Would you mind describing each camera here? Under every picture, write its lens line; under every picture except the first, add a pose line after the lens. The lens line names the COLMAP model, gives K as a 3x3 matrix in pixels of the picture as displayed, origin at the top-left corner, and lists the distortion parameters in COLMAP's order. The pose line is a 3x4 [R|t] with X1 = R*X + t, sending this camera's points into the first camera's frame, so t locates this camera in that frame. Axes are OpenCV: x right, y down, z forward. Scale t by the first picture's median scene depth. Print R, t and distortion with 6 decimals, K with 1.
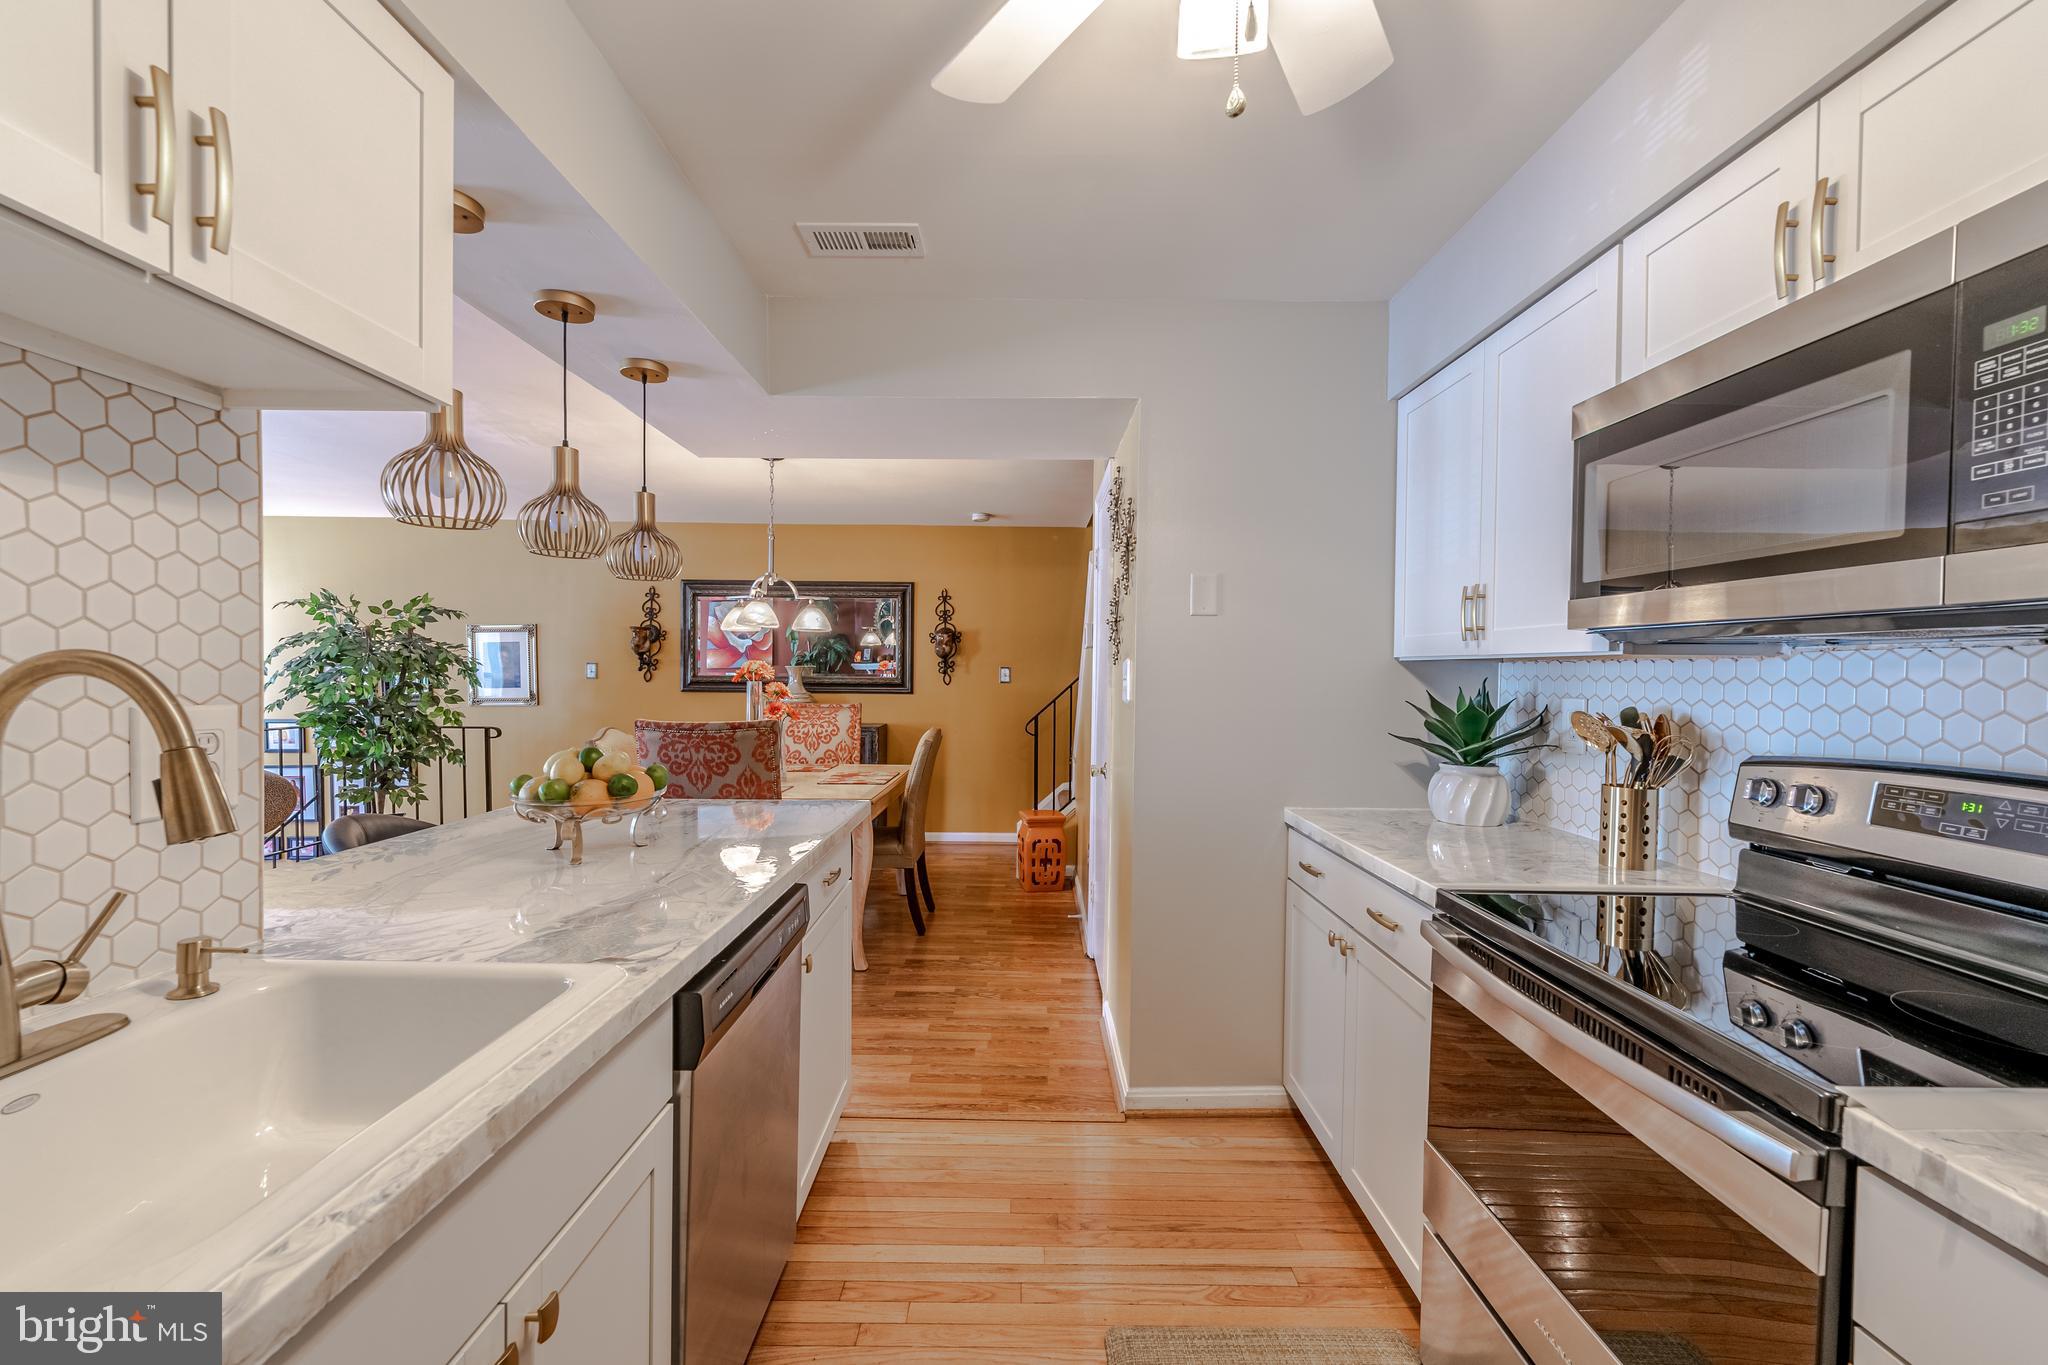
lens RADIAL K [[851.4, 0, 1025.7], [0, 851.4, 633.4], [0, 0, 1]] dist [-0.000545, -0.000364]
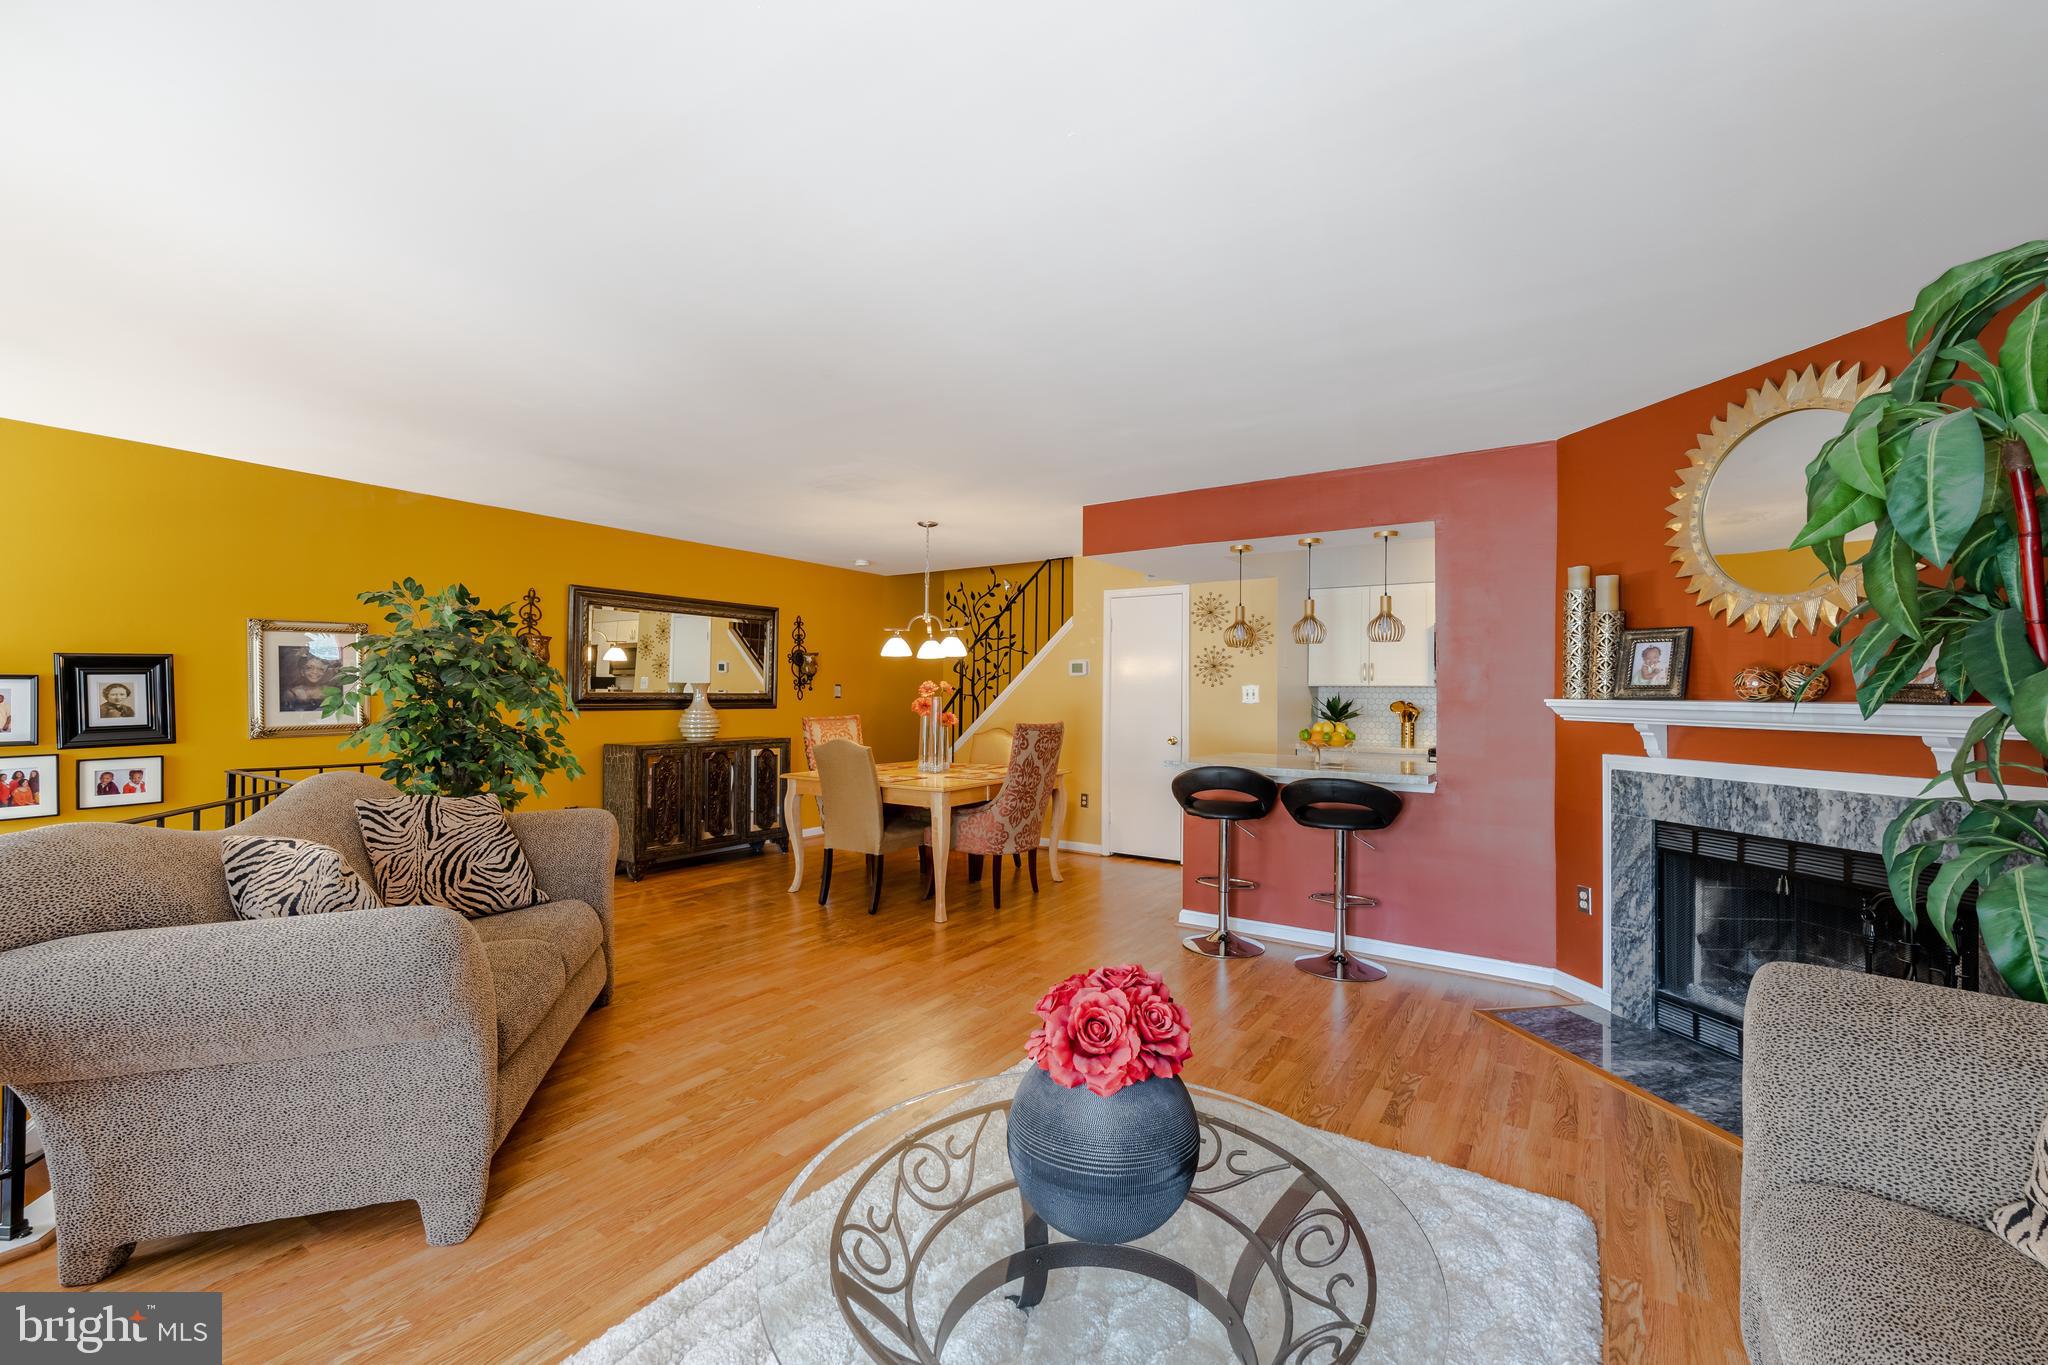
lens RADIAL K [[852.1, 0, 1030.9], [0, 852.1, 686.8], [0, 0, 1]] dist [0.000933, -0.000321]
pose [[0.552114, 0.001496, 0.833767, -3.977235], [-0.040308, 0.998877, 0.024899, 0.008376], [-0.832793, -0.047355, 0.551555, 0.494577]]
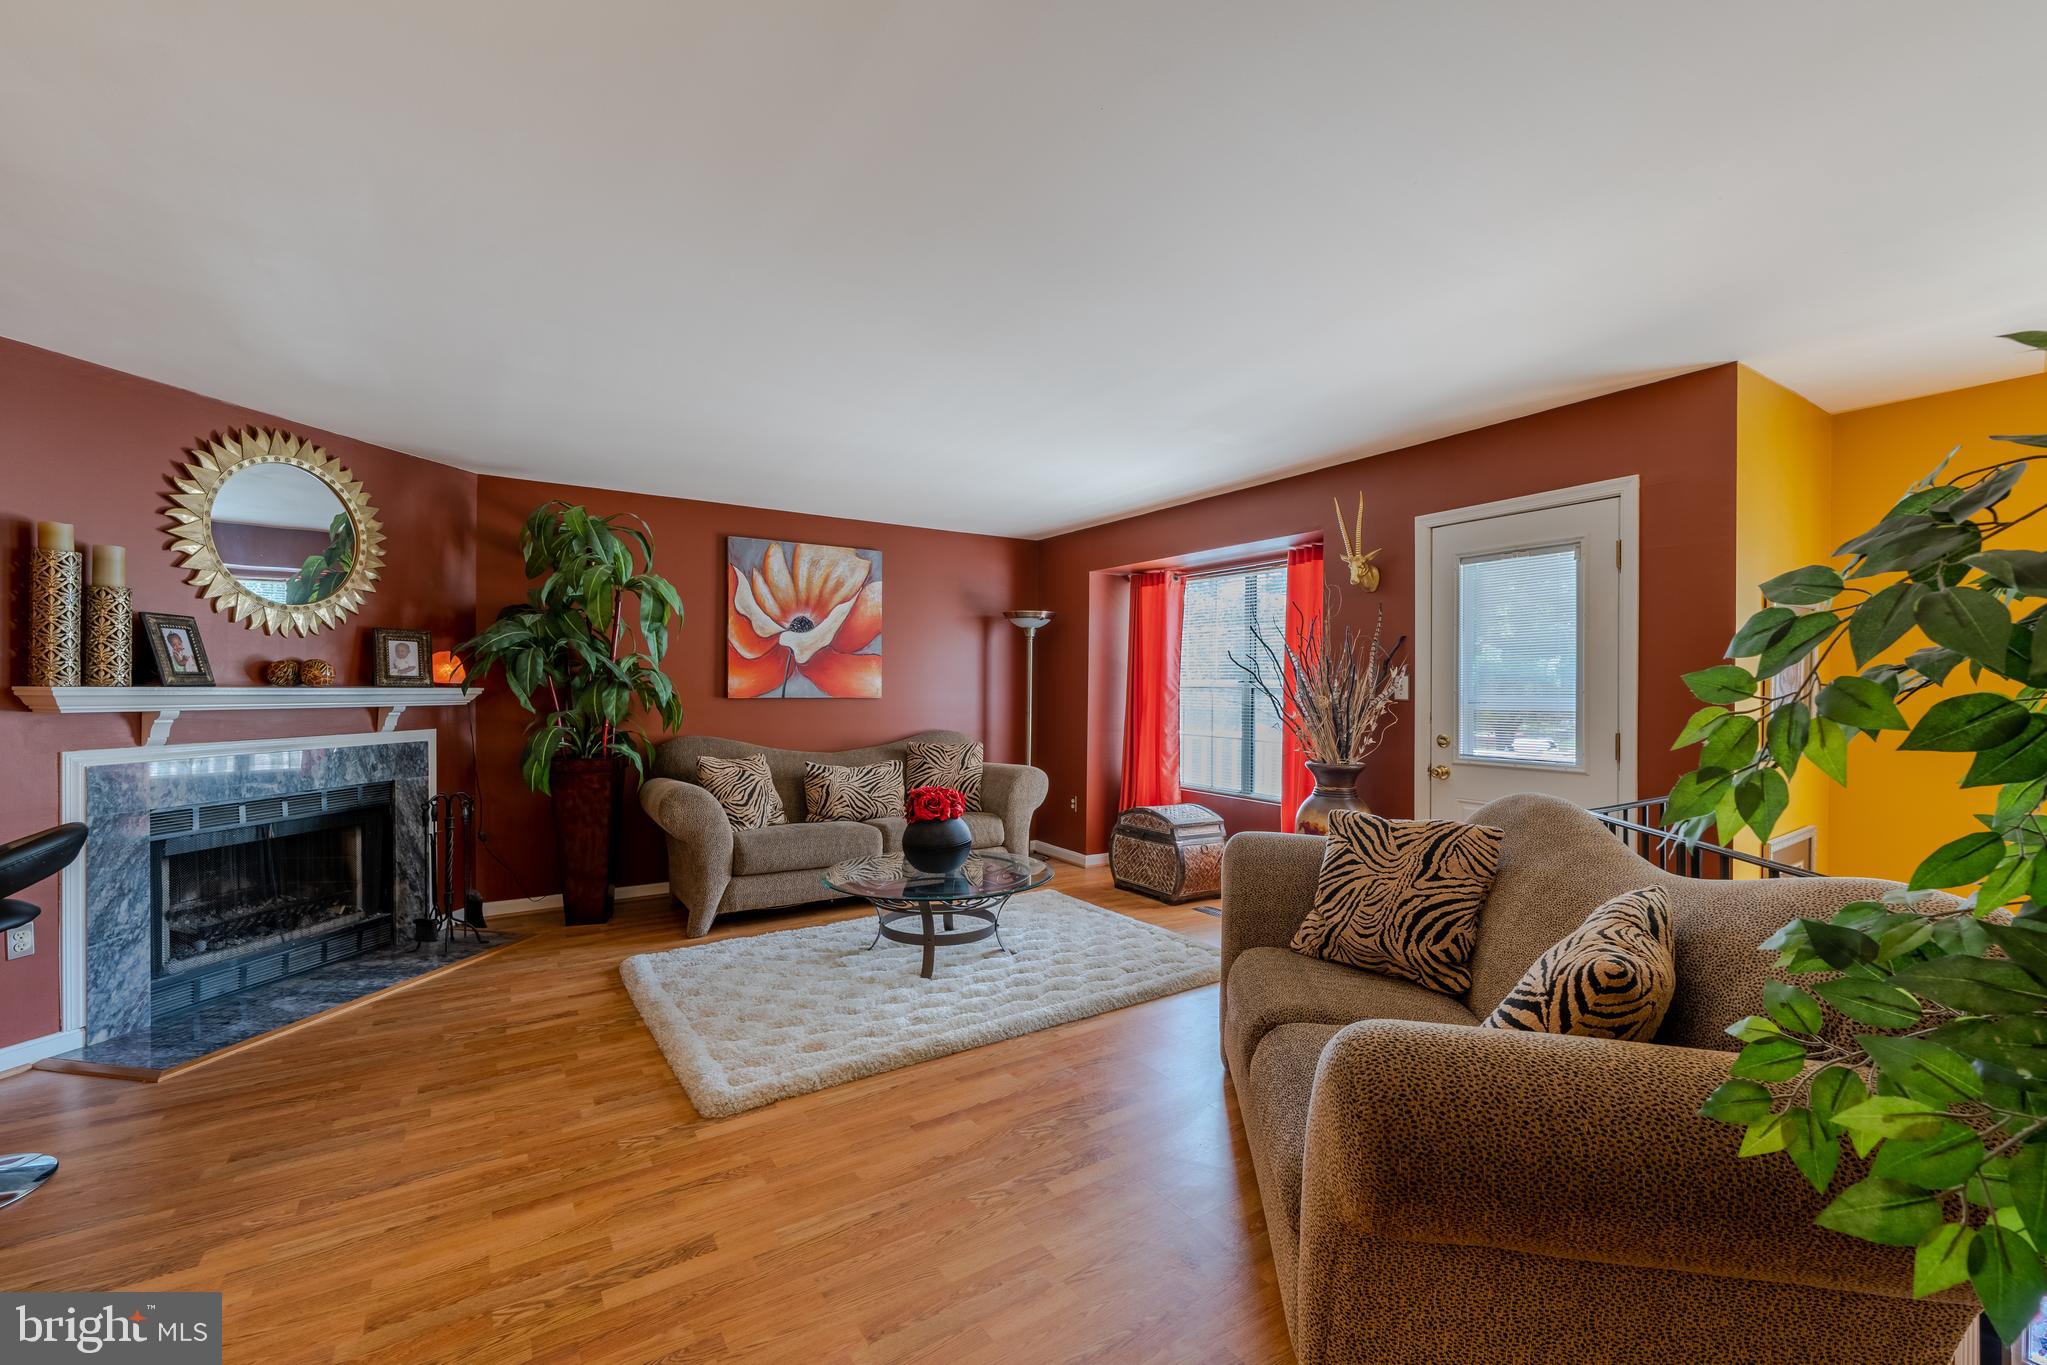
lens RADIAL K [[835.5, 0, 1028.5], [0, 835.5, 688.8], [0, 0, 1]] dist [0.000375, -0.000481]
pose [[-0.835015, -0.011897, -0.550098, -1.851024], [0.013293, 0.999038, -0.041784, 0.163150], [0.550066, -0.042202, -0.834054, 3.413968]]
